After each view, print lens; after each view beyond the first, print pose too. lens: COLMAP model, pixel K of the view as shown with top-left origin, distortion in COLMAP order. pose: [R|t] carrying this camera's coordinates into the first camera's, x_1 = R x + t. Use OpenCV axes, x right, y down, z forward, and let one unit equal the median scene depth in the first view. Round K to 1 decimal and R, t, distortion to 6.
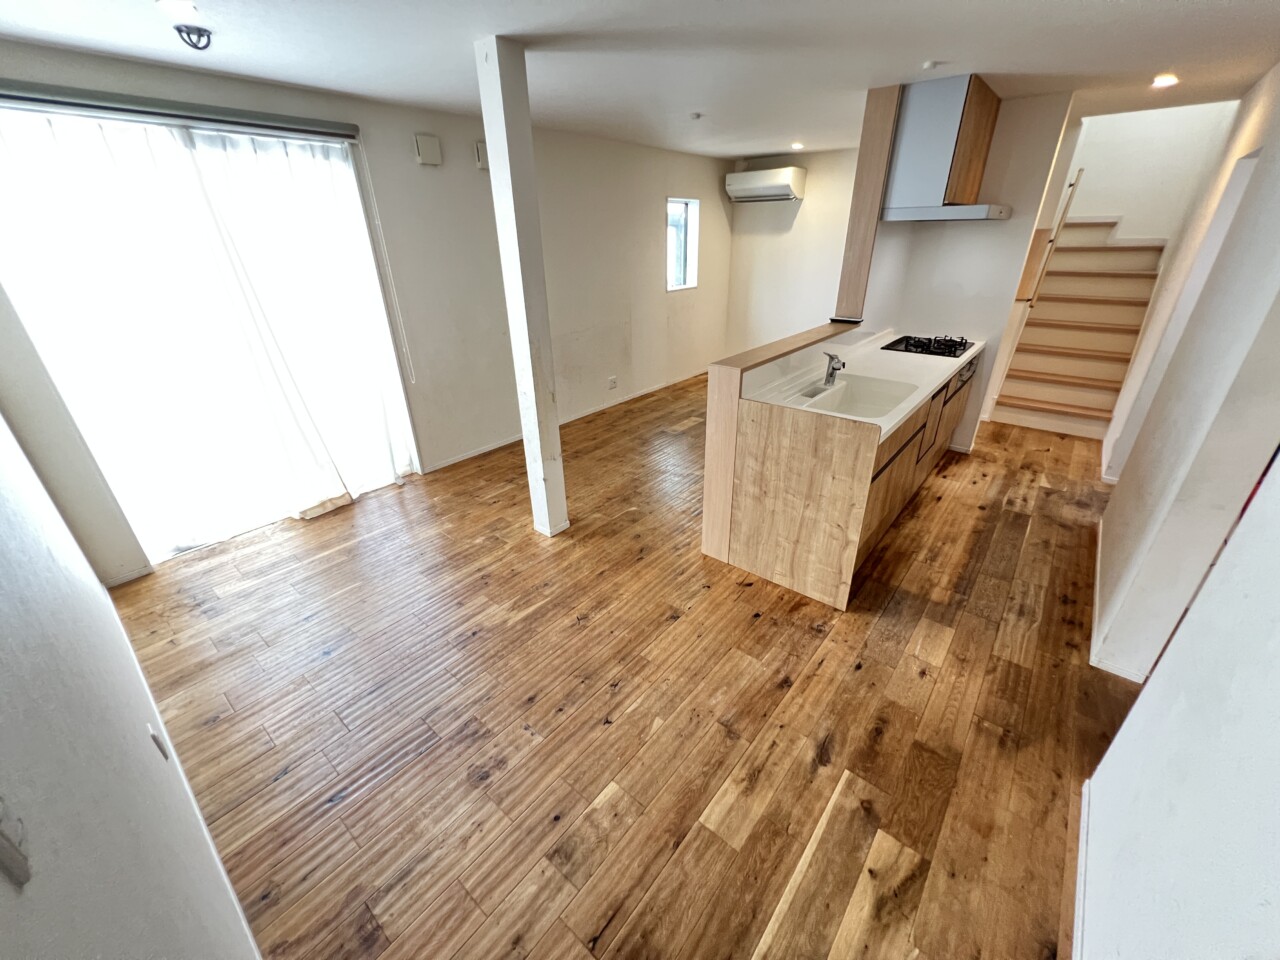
lens RADIAL K [[510.6, 0, 645.2], [0, 510.6, 483.2], [0, 0, 1]] dist [0.001094, 0.000052]
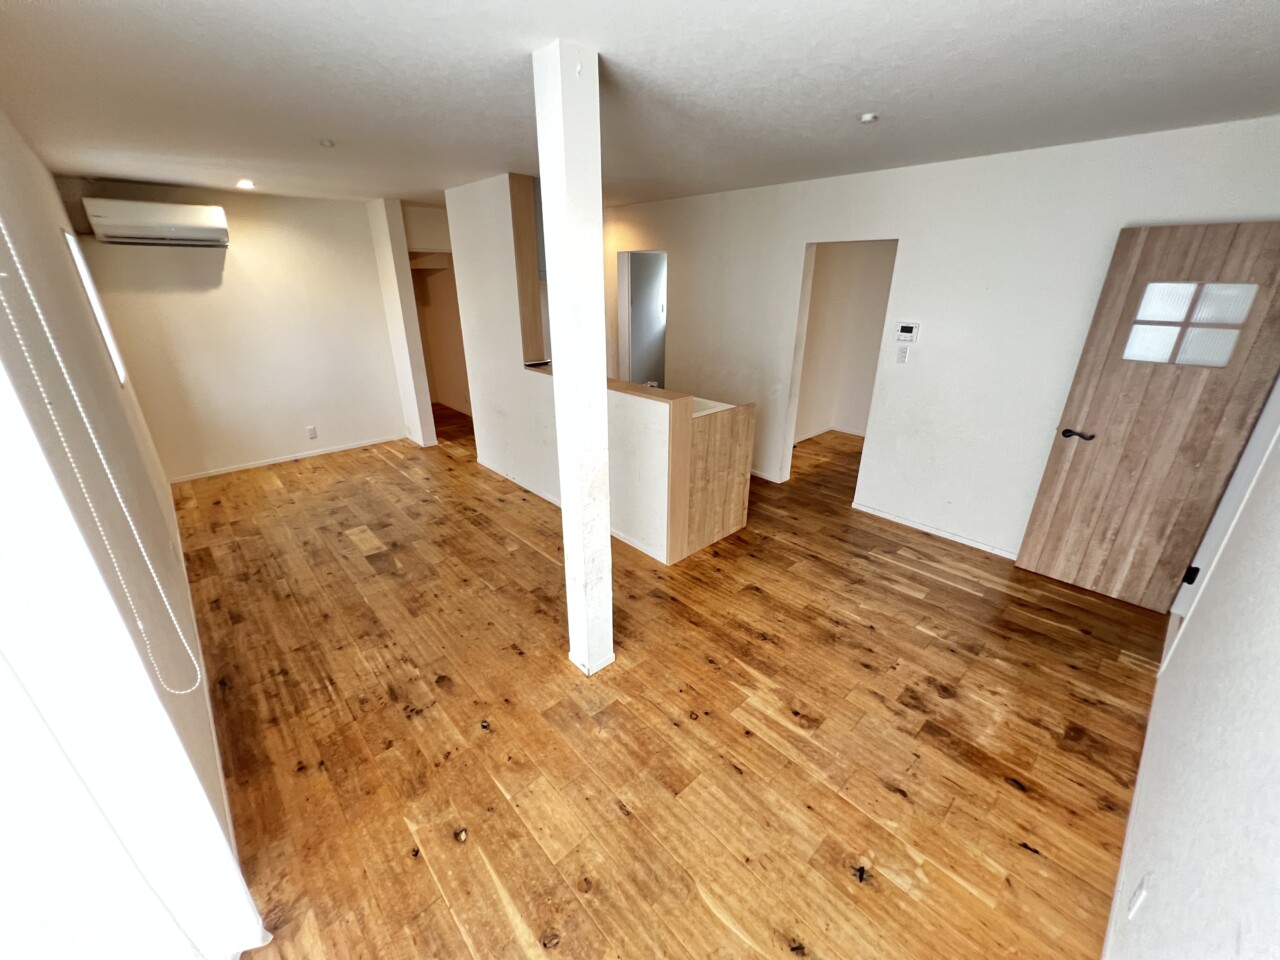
lens RADIAL K [[510.6, 0, 642.8], [0, 510.6, 479.2], [0, 0, 1]] dist [0.001094, 0.000052]
pose [[0.138586, -0.358527, 0.923175, -1.022302], [0.434402, 0.859716, 0.268670, -0.419706], [-0.889994, 0.363795, 0.274889, 0.794159]]
